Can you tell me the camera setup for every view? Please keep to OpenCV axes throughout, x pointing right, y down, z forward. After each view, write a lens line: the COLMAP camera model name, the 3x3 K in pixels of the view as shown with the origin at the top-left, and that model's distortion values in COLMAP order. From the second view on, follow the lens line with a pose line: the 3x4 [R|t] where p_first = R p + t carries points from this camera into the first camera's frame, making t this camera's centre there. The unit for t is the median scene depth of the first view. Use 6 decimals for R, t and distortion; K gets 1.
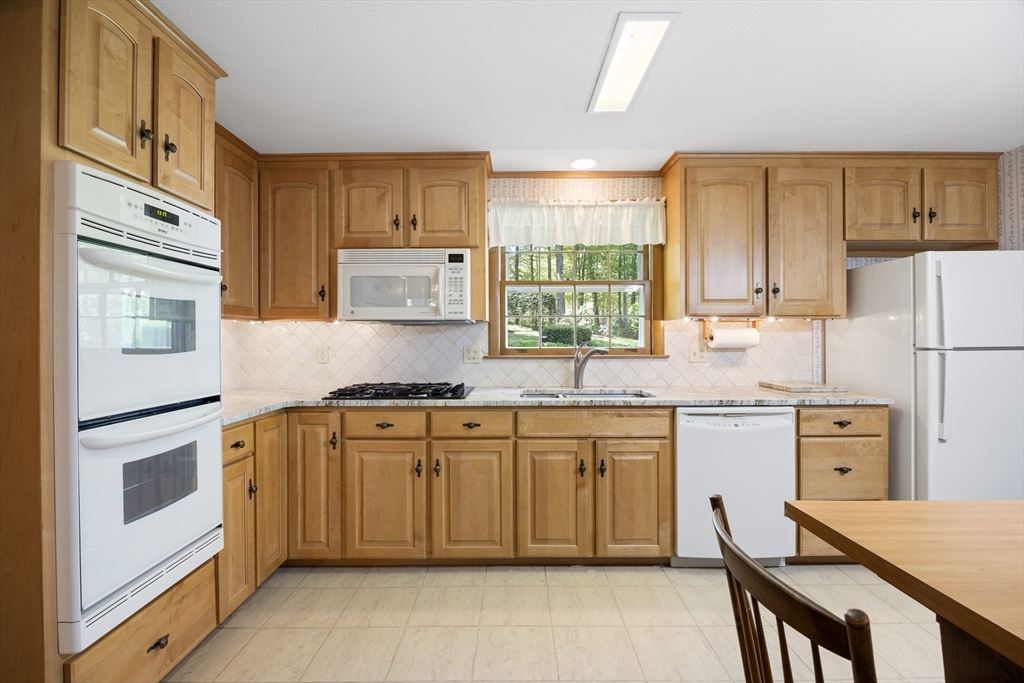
lens RADIAL K [[447.3, 0, 512.0], [0, 447.3, 341.9], [0, 0, 1]] dist [-0.012471, -0.000441]
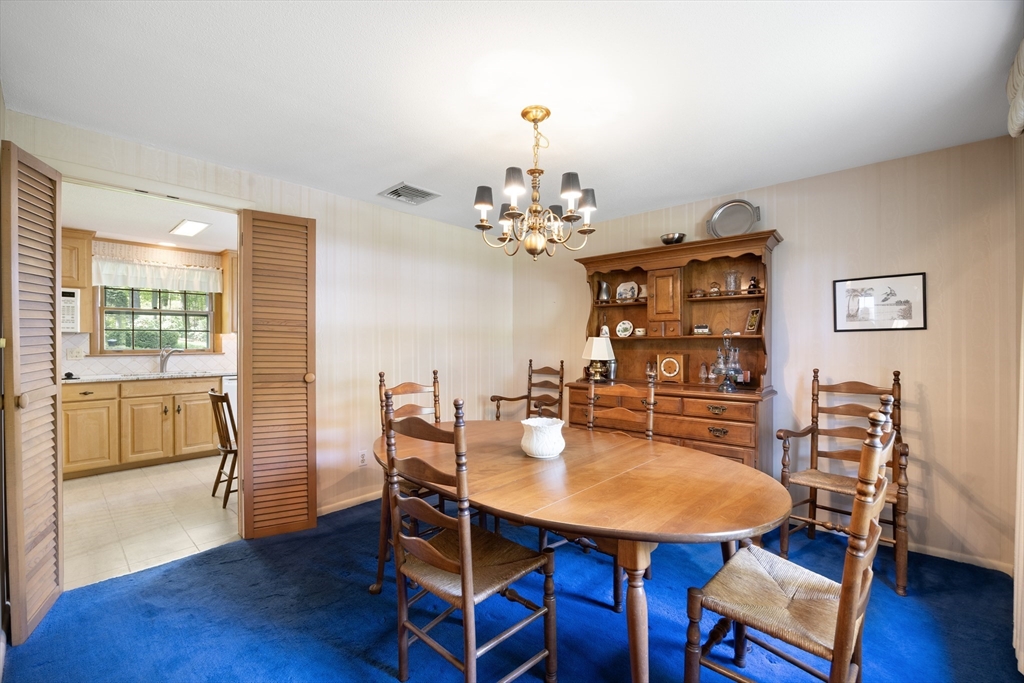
lens RADIAL K [[436.6, 0, 514.1], [0, 436.6, 341.5], [0, 0, 1]] dist [-0.000939, -0.000659]
pose [[0.675139, 0.002372, 0.737687, -0.200000], [0.003526, 0.999973, -0.006442, -0.000192], [-0.737682, 0.006950, 0.675112, -1.268804]]
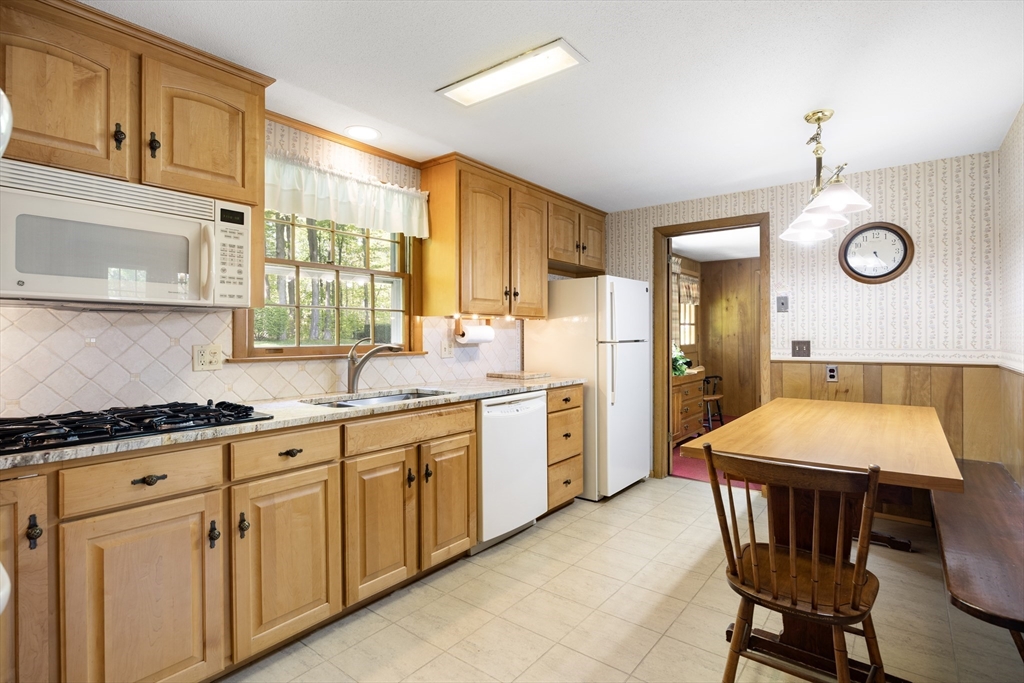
lens RADIAL K [[501.9, 0, 511.2], [0, 501.9, 335.8], [0, 0, 1]] dist [-0.009095, 0.000414]
pose [[0.616795, 0.000642, 0.787124, -0.465497], [0.006243, 0.999964, -0.005708, 0.002471], [-0.787099, 0.008434, 0.616768, 0.193327]]
